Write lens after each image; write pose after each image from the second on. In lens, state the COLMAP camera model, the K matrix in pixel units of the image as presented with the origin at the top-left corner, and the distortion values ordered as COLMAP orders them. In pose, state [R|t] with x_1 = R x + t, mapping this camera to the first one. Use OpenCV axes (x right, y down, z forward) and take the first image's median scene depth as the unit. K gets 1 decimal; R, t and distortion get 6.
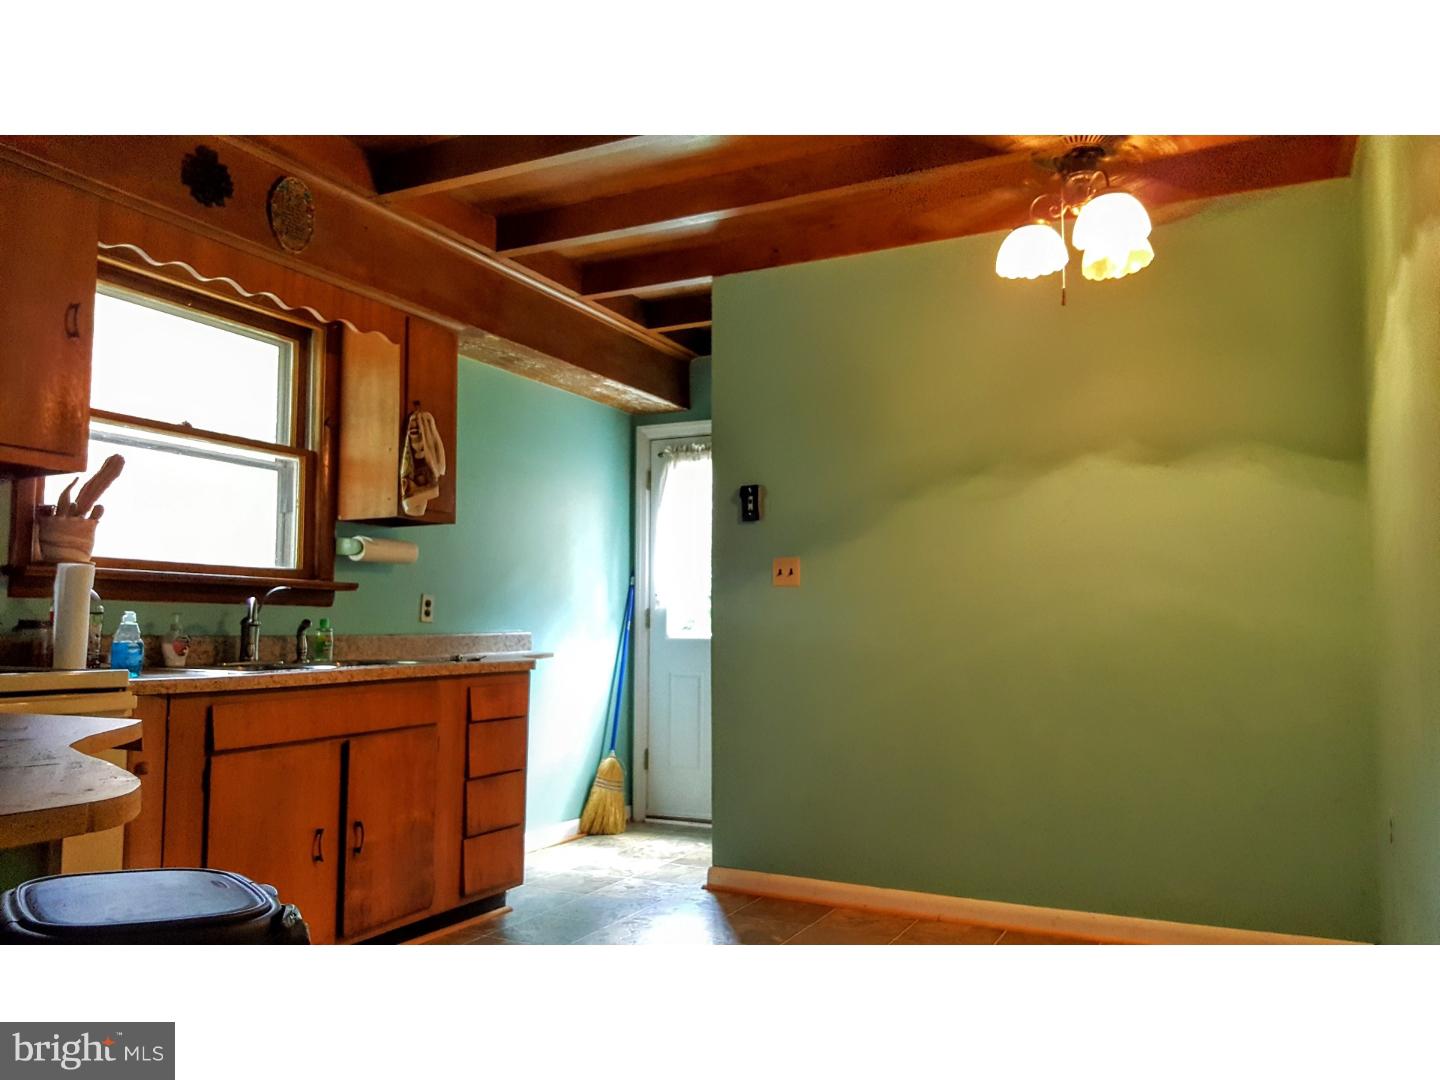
lens RADIAL K [[1109.1, 0, 720.0], [0, 1109.1, 540.0], [0, 0, 1]] dist [0.001677, -0.001781]
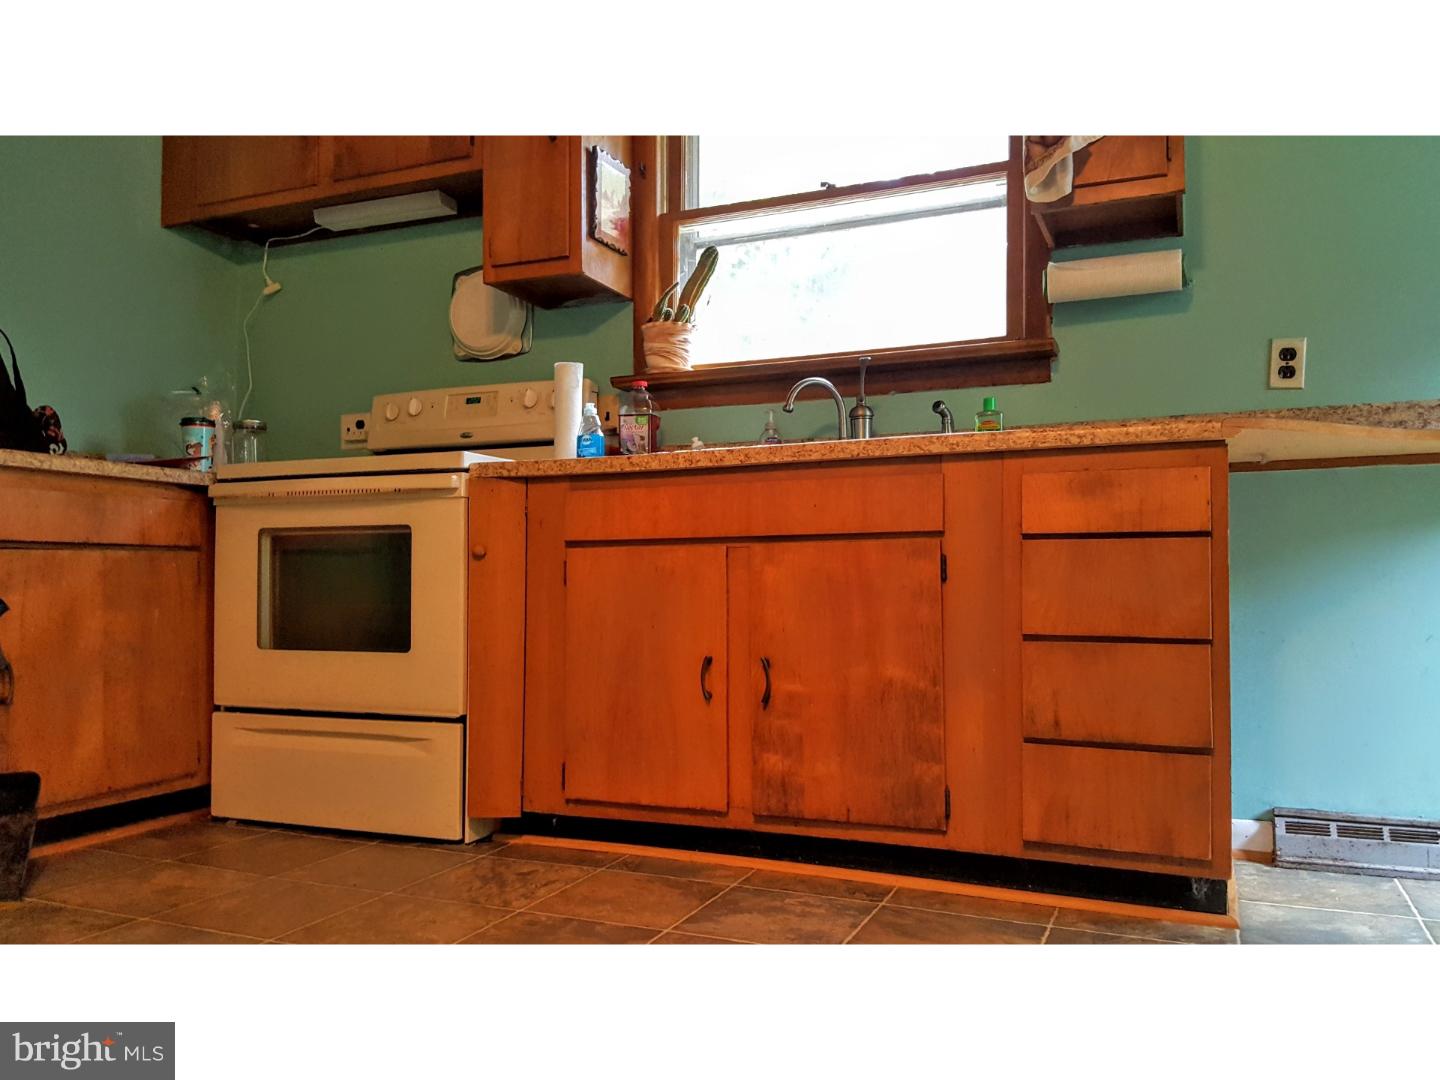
lens RADIAL K [[1109.1, 0, 720.0], [0, 1109.1, 540.0], [0, 0, 1]] dist [0.001677, -0.001781]
pose [[0.046489, -0.023277, -0.998648, 0.348299], [0.083702, 0.996303, -0.019326, 0.172913], [0.995406, -0.082691, 0.048265, 0.863074]]
